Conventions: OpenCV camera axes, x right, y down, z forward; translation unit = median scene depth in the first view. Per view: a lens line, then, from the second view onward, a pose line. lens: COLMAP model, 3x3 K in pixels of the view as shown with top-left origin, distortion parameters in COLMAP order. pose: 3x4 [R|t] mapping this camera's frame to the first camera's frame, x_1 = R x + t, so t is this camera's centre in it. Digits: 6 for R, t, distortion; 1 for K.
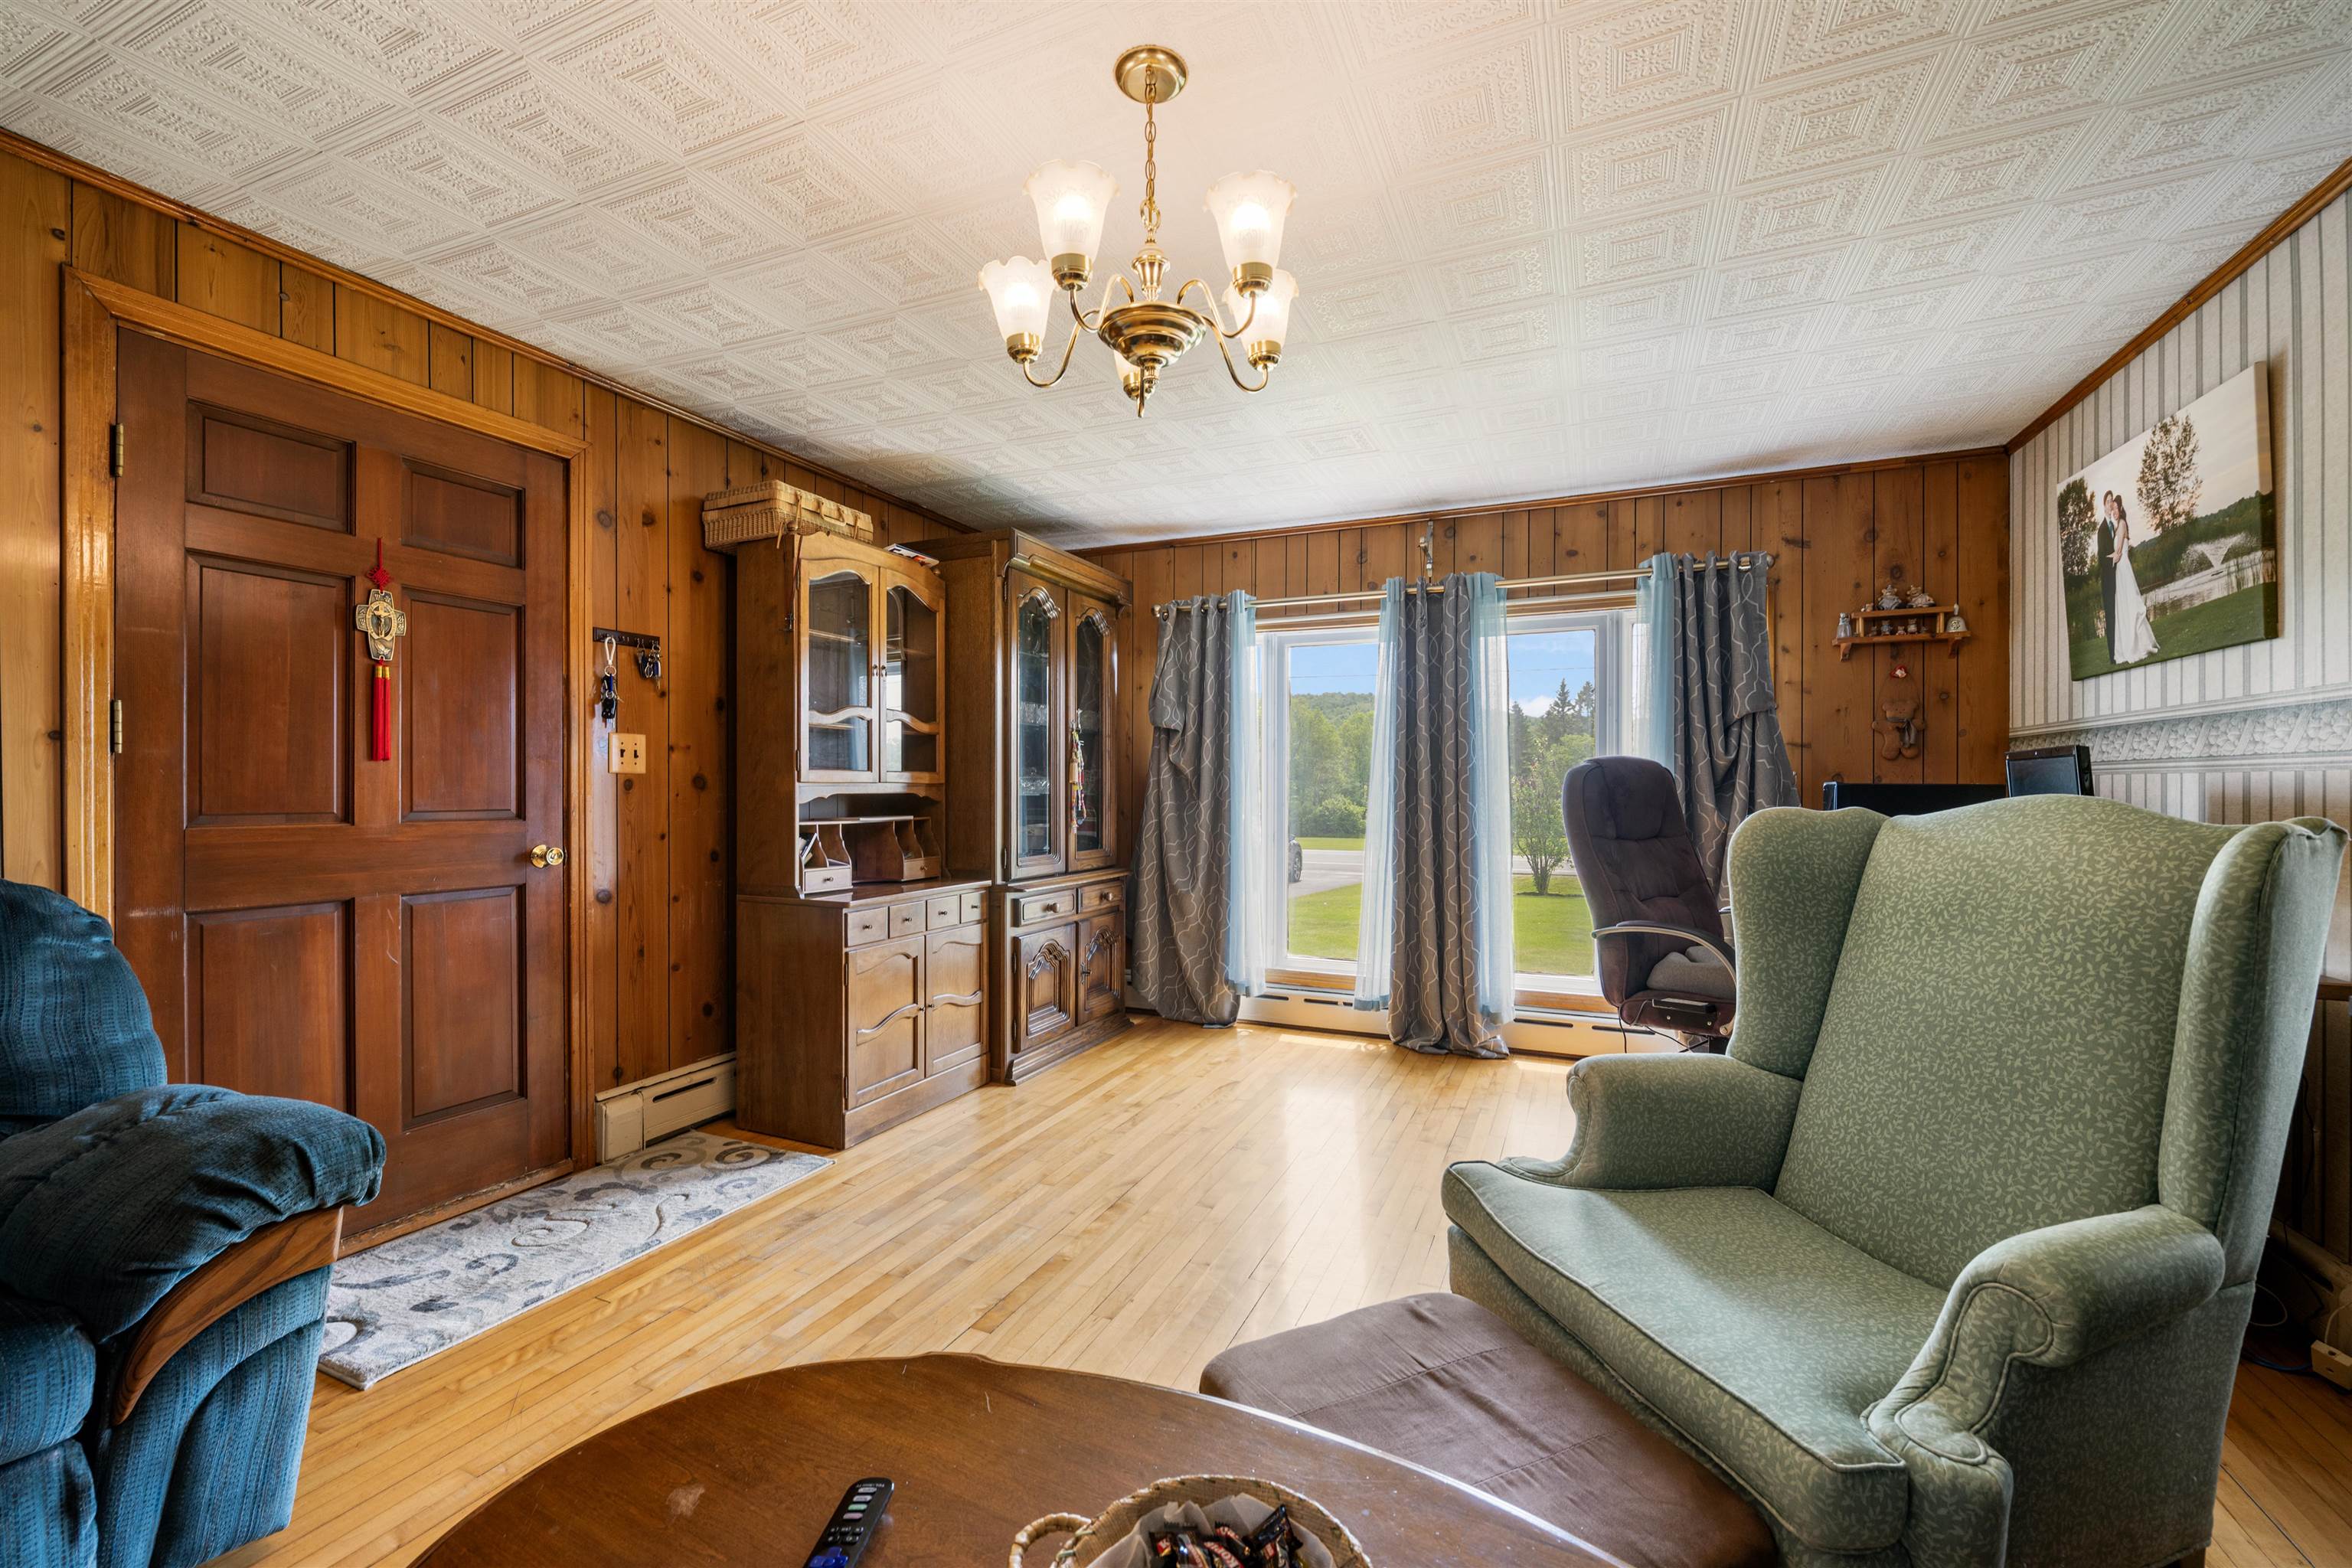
lens RADIAL K [[961.3, 0, 1164.4], [0, 961.3, 784.4], [0, 0, 1]] dist [-0.008350, -0.000345]
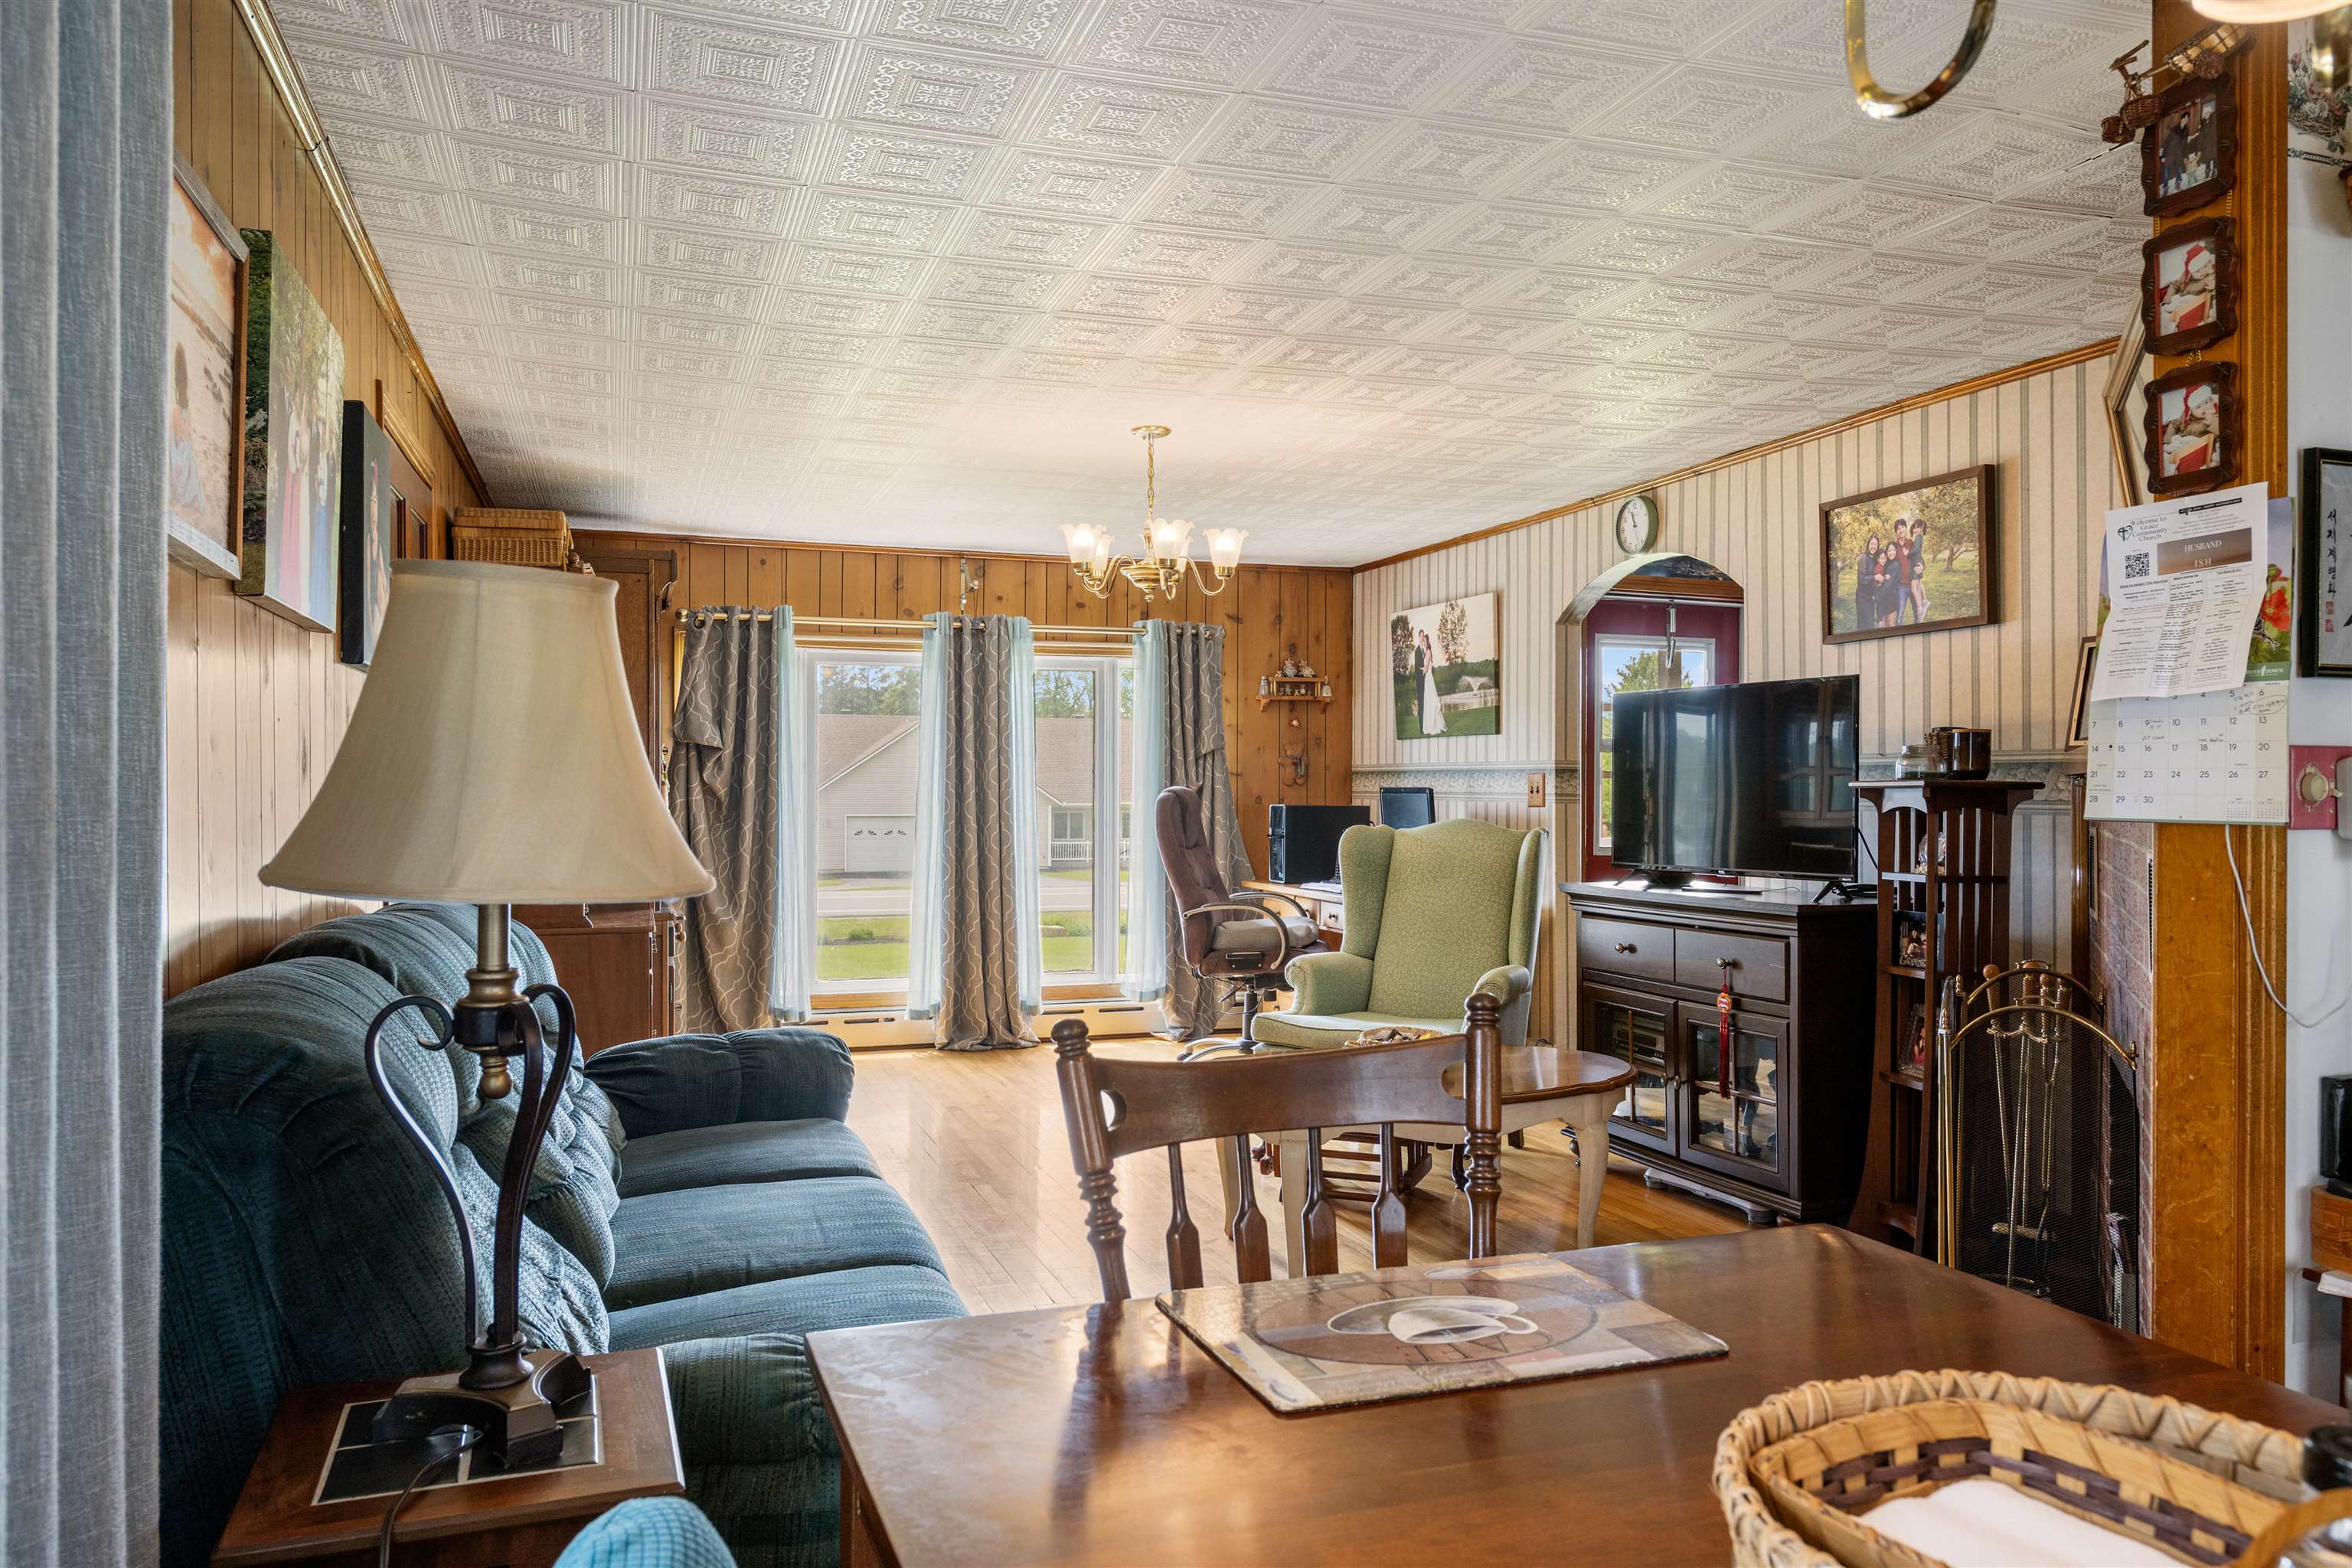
lens RADIAL K [[1597.9, 0, 1177.3], [0, 1597.9, 777.4], [0, 0, 1]] dist [-0.013825, 0.001066]
pose [[0.735927, 0.003351, 0.677052, -0.924655], [-0.001871, 0.999994, -0.002915, -0.032235], [-0.677058, 0.000879, 0.735929, -0.582380]]
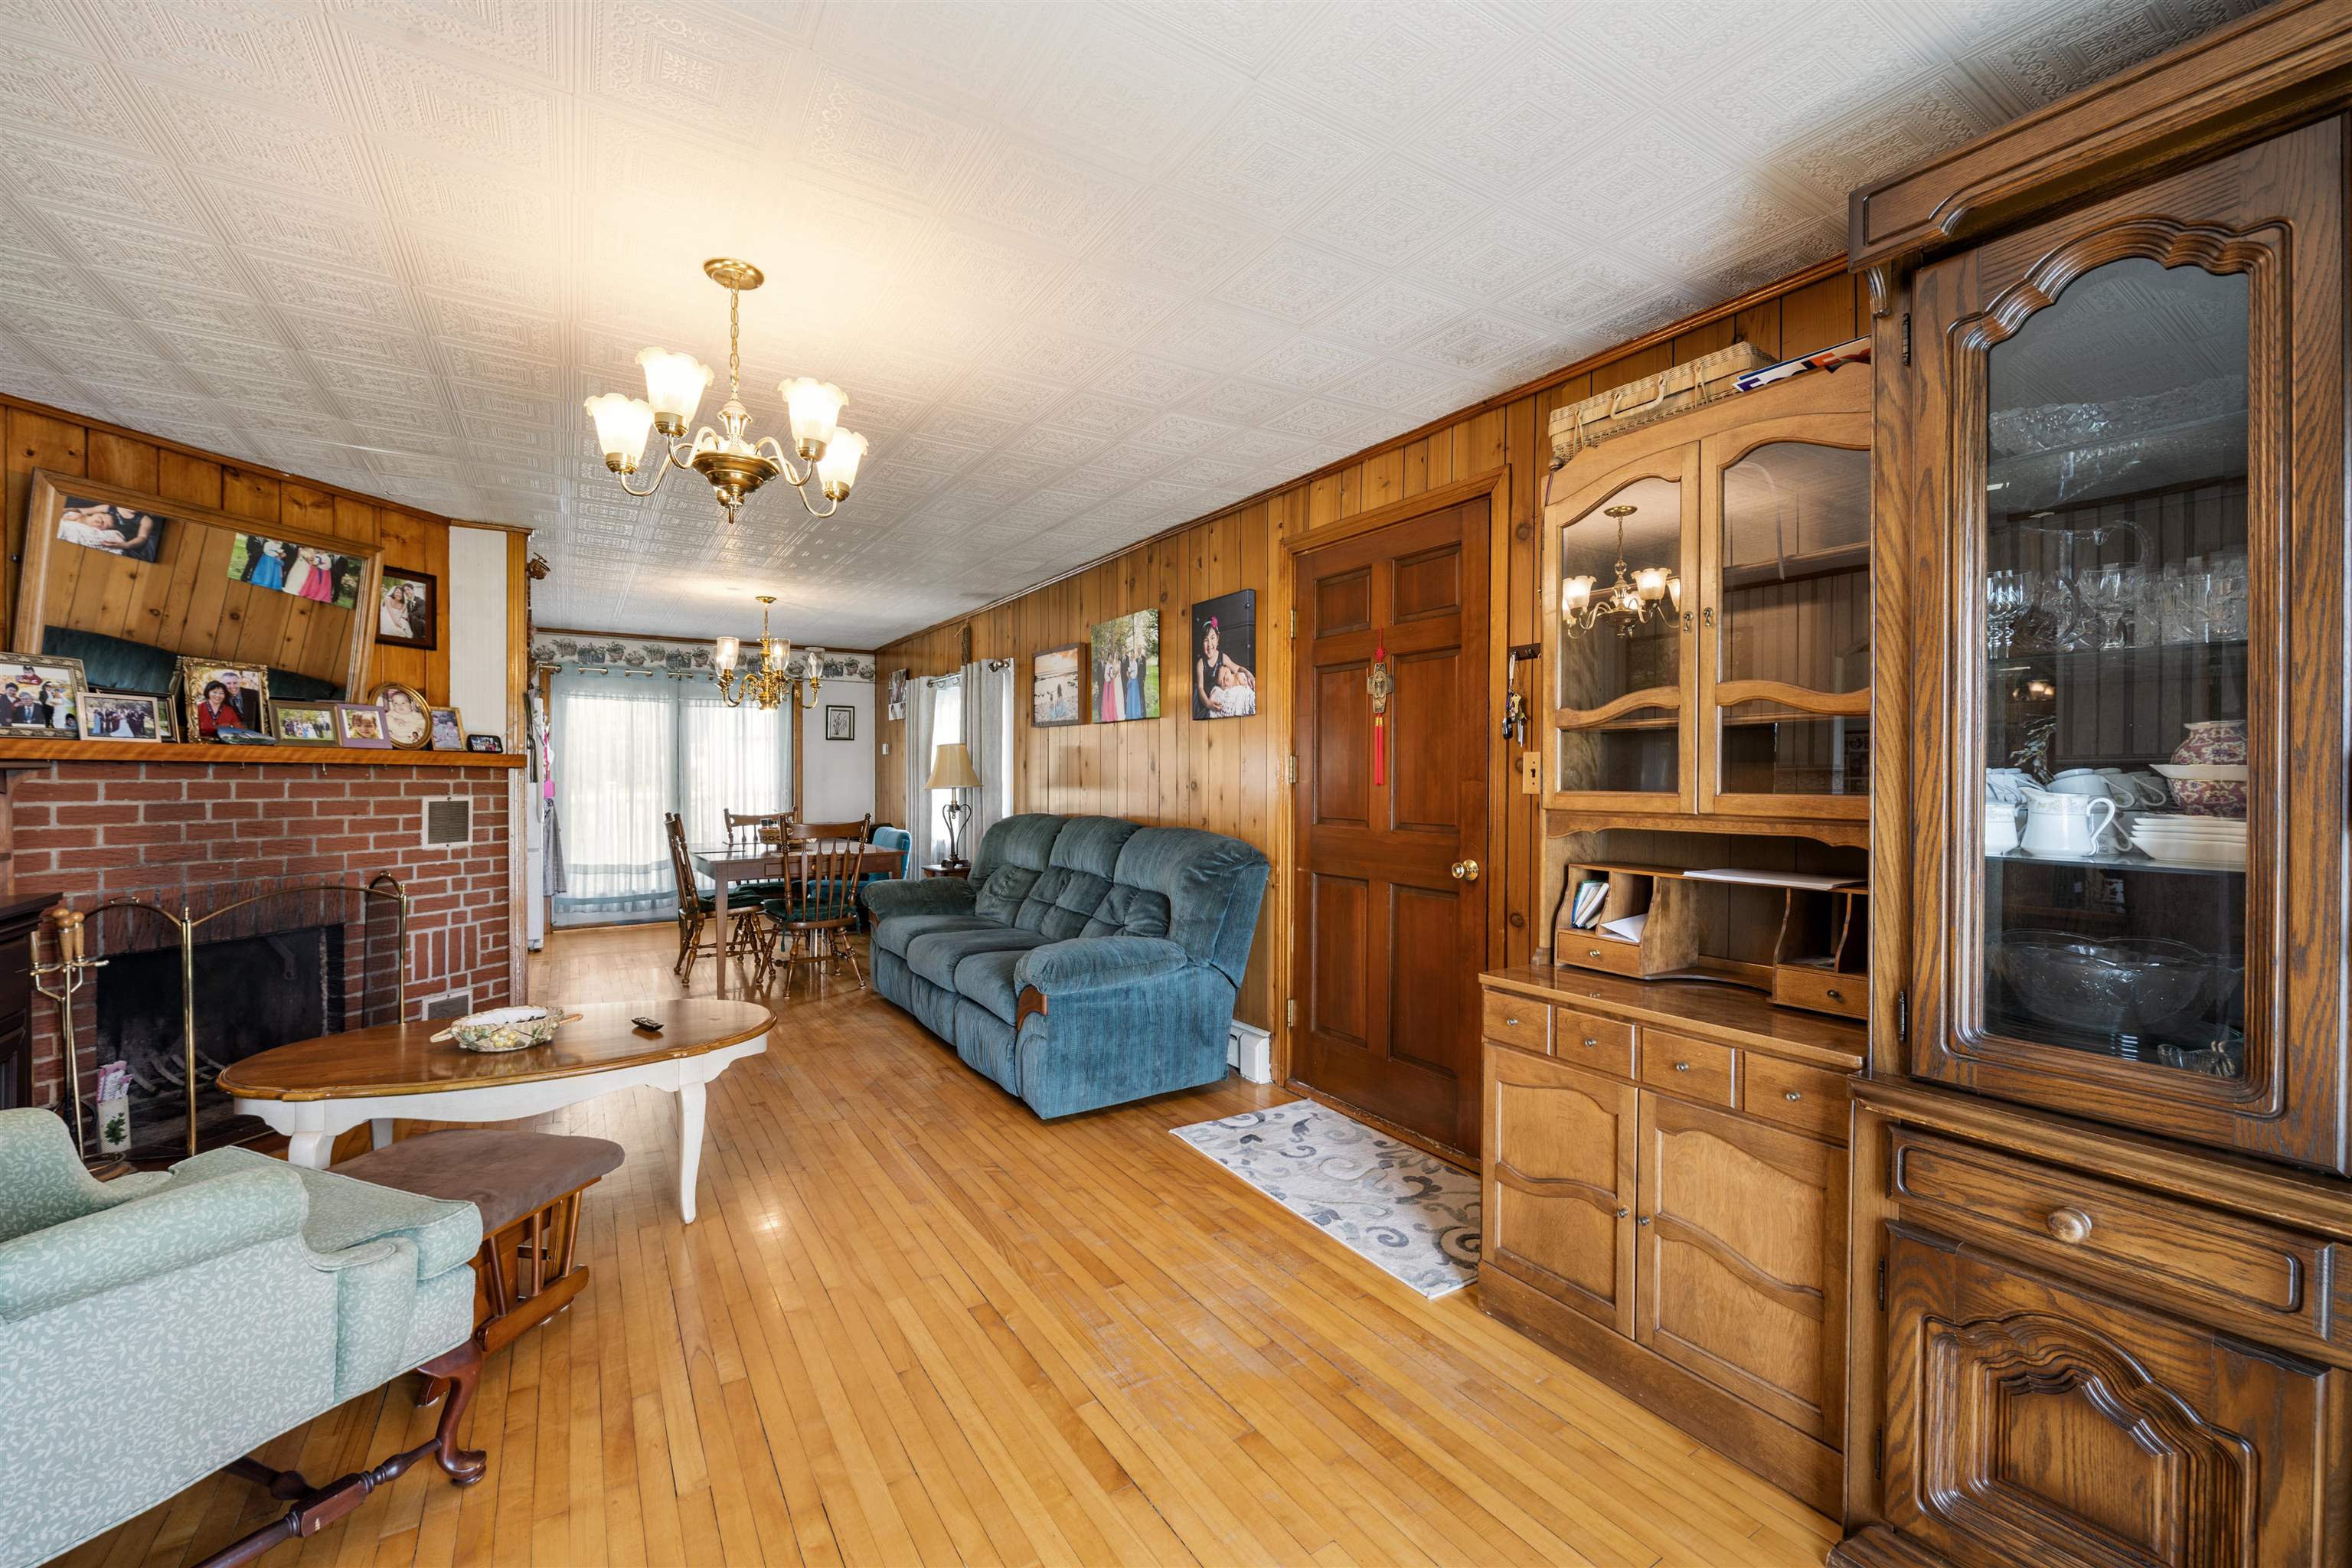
lens RADIAL K [[961.3, 0, 1169.5], [0, 961.3, 785.5], [0, 0, 1]] dist [-0.008350, -0.000345]
pose [[-0.564563, 0.005834, -0.825369, 0.315393], [0.000941, 0.999979, 0.006425, -0.021047], [0.825389, 0.002851, -0.564557, 0.945086]]
